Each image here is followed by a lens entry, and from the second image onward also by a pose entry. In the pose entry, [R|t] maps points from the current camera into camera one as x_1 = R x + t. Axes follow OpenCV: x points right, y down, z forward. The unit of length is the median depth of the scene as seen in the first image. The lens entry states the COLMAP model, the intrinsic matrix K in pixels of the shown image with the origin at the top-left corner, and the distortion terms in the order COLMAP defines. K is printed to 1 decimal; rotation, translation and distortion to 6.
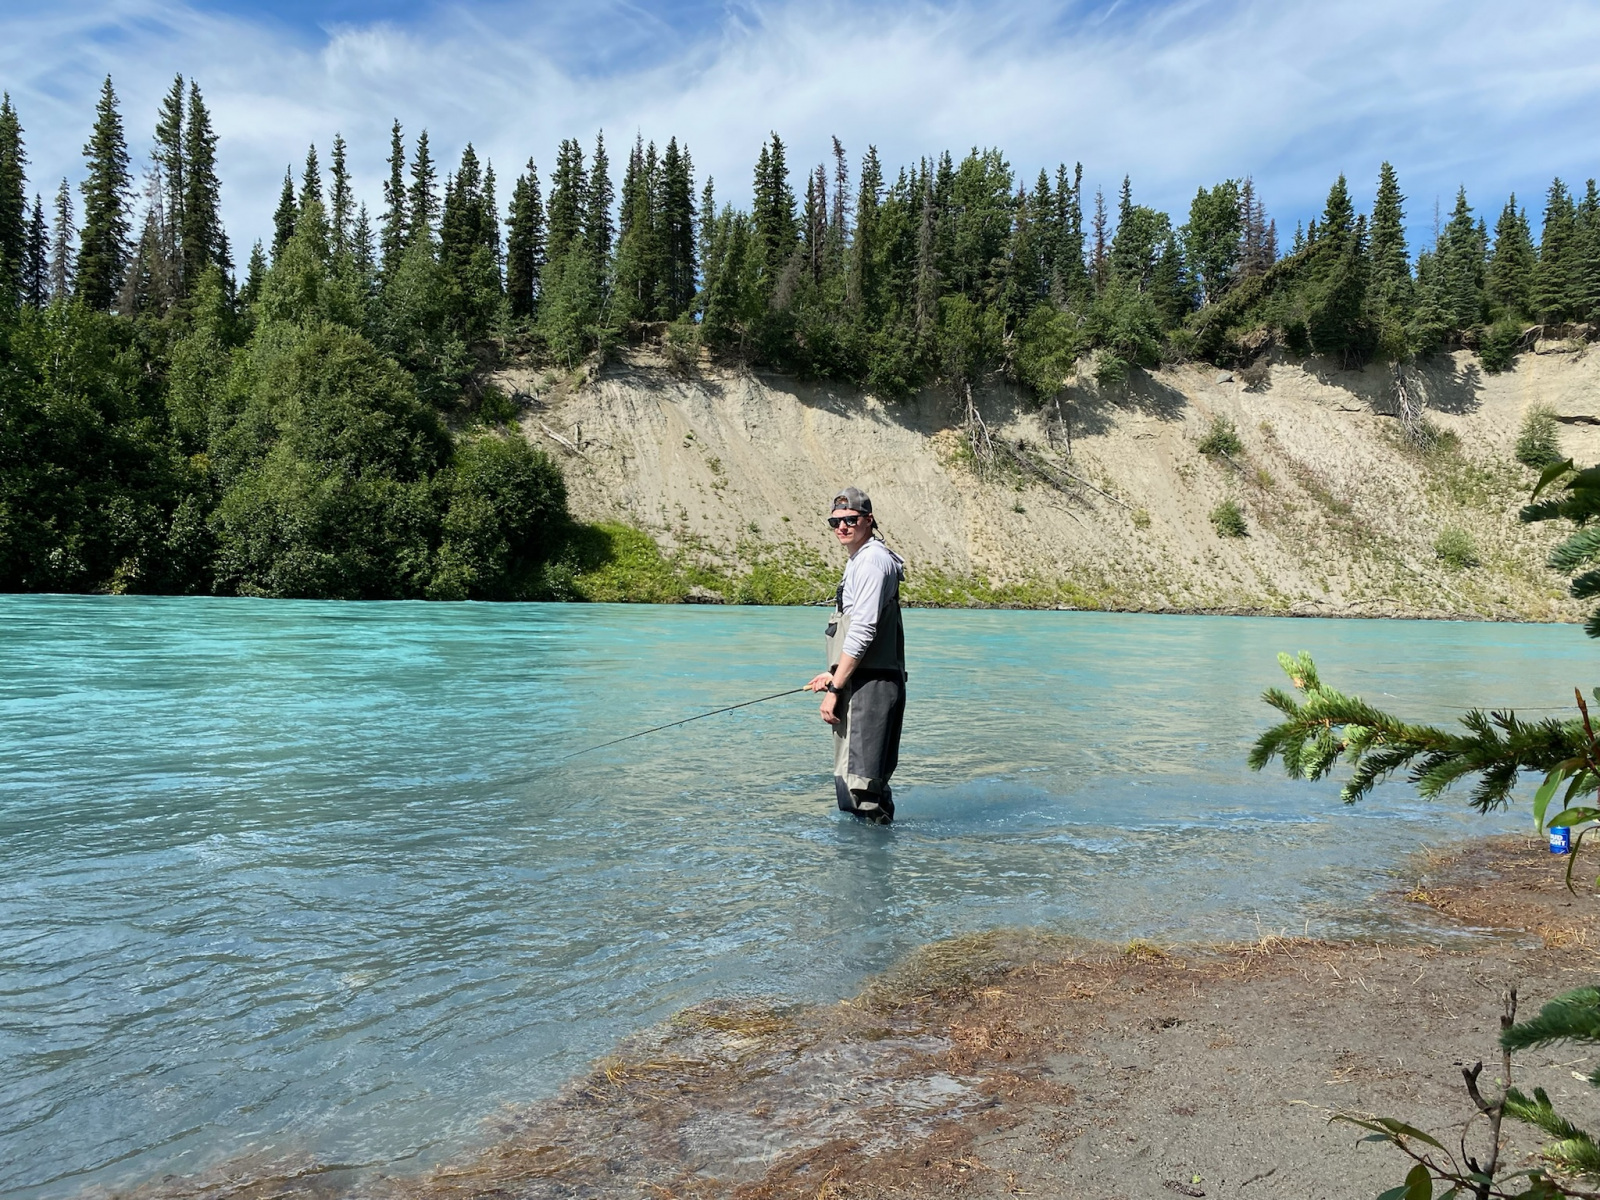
lens RADIAL K [[1247.0, 0, 778.3], [0, 1247.0, 590.9], [0, 0, 1]] dist [0.042573, -0.022165]
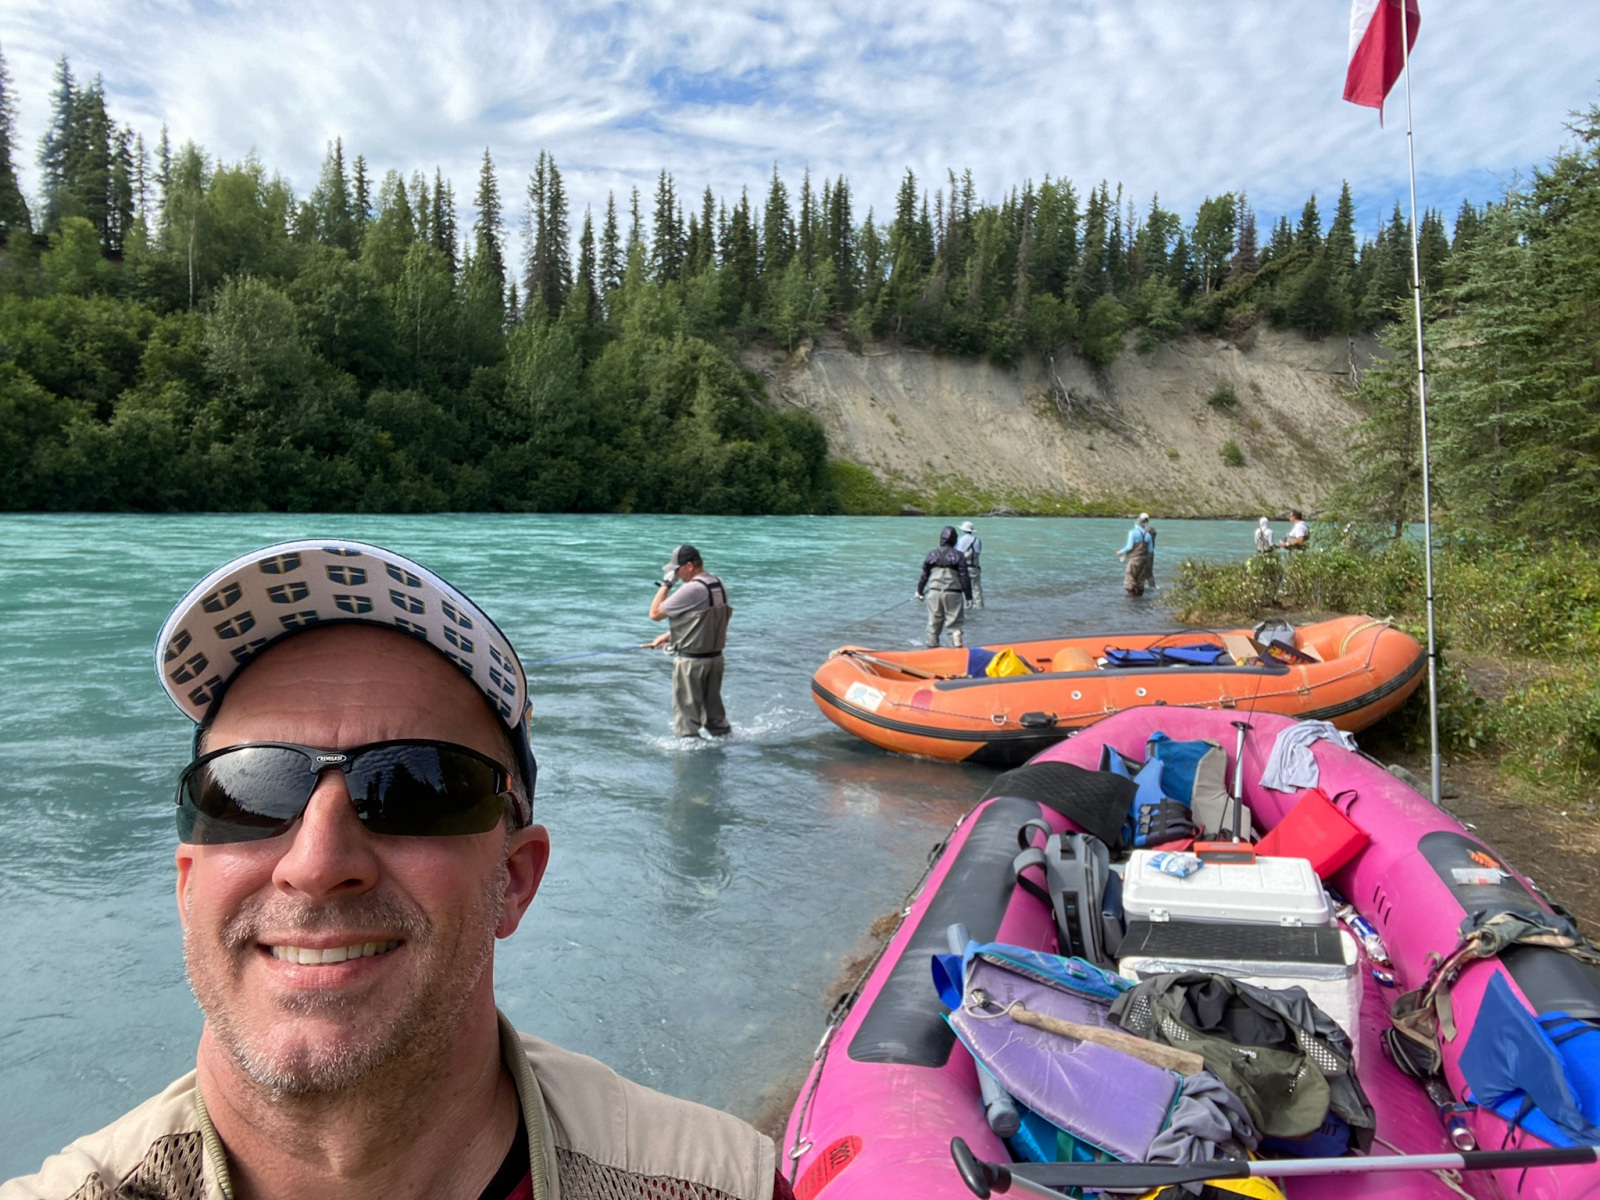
lens RADIAL K [[1103.8, 0, 793.2], [0, 1103.8, 595.4], [0, 0, 1]] dist [0.080797, -0.073132]
pose [[0.999517, -0.004617, 0.030738, -0.200297], [0.001737, 0.995658, 0.093072, -0.015309], [-0.031034, -0.092974, 0.995185, -0.303034]]
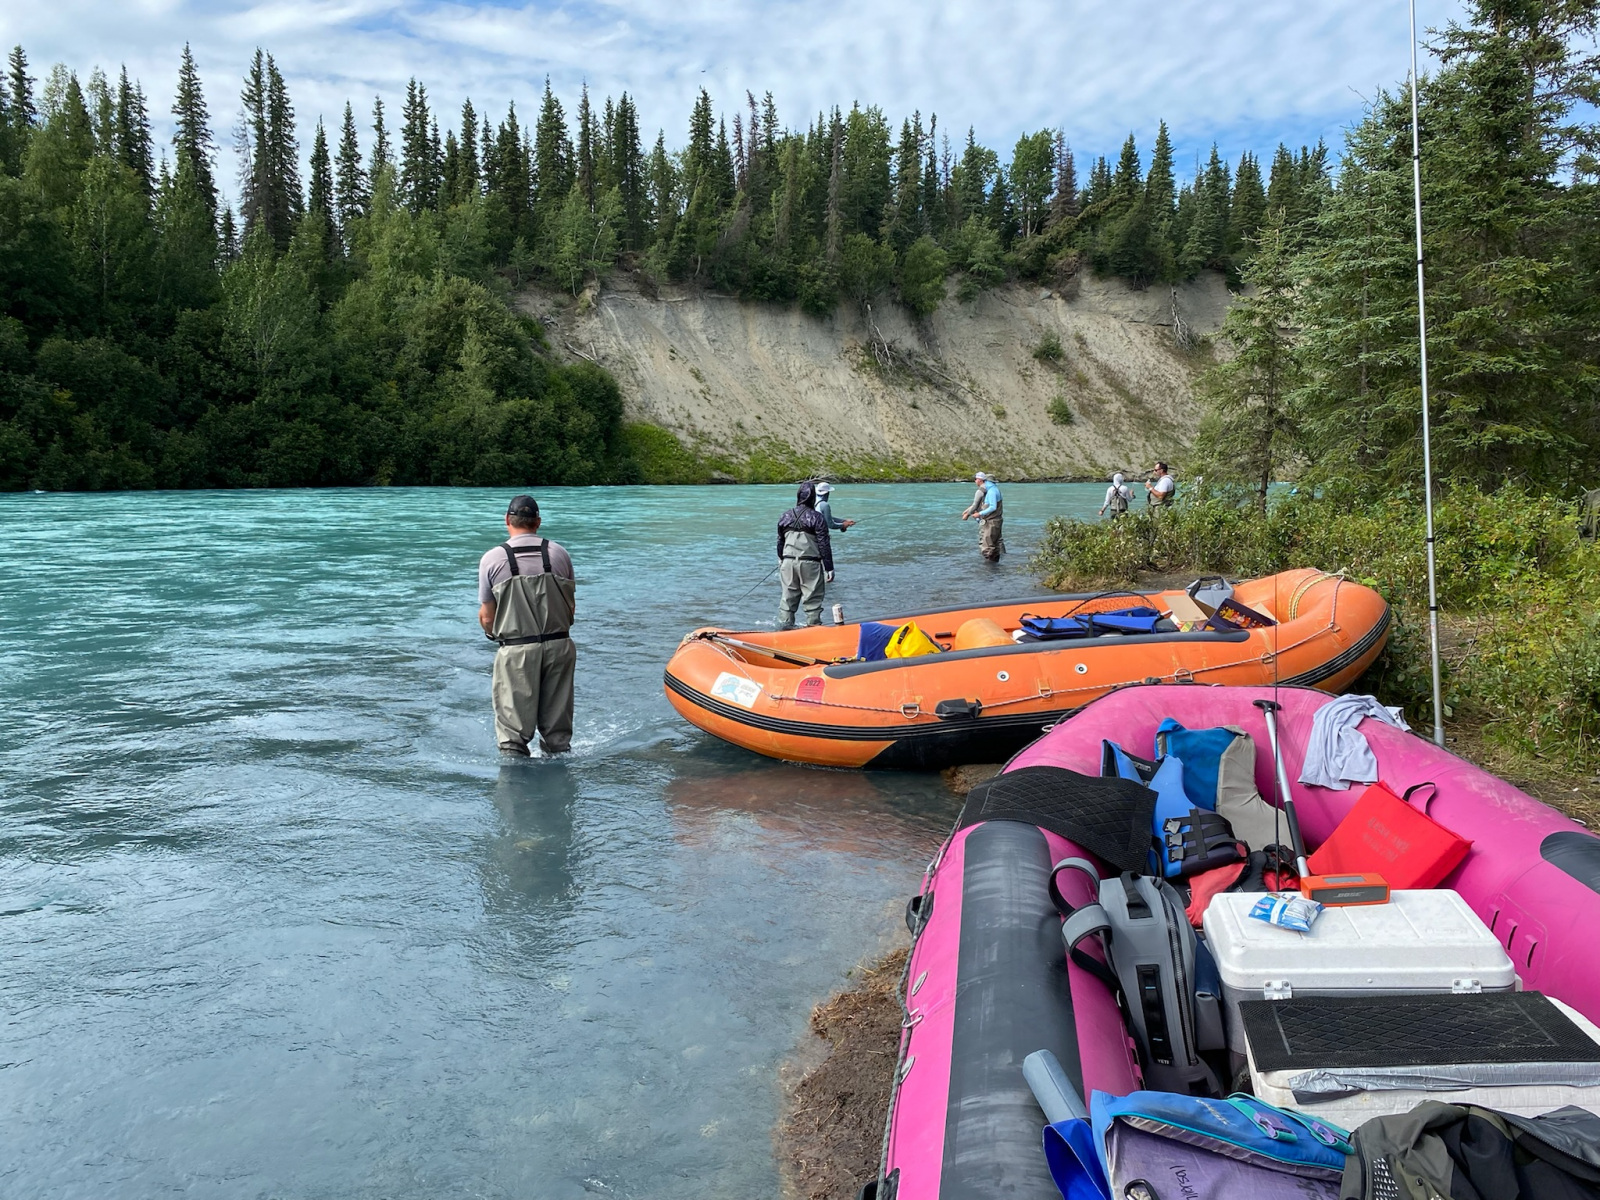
lens RADIAL K [[1247.0, 0, 797.2], [0, 1247.0, 598.7], [0, 0, 1]] dist [0.042573, -0.022165]
pose [[0.979532, -0.039462, 0.197381, -0.203069], [0.017280, 0.993460, 0.112870, -0.013477], [-0.200544, -0.107149, 0.973808, -0.292002]]
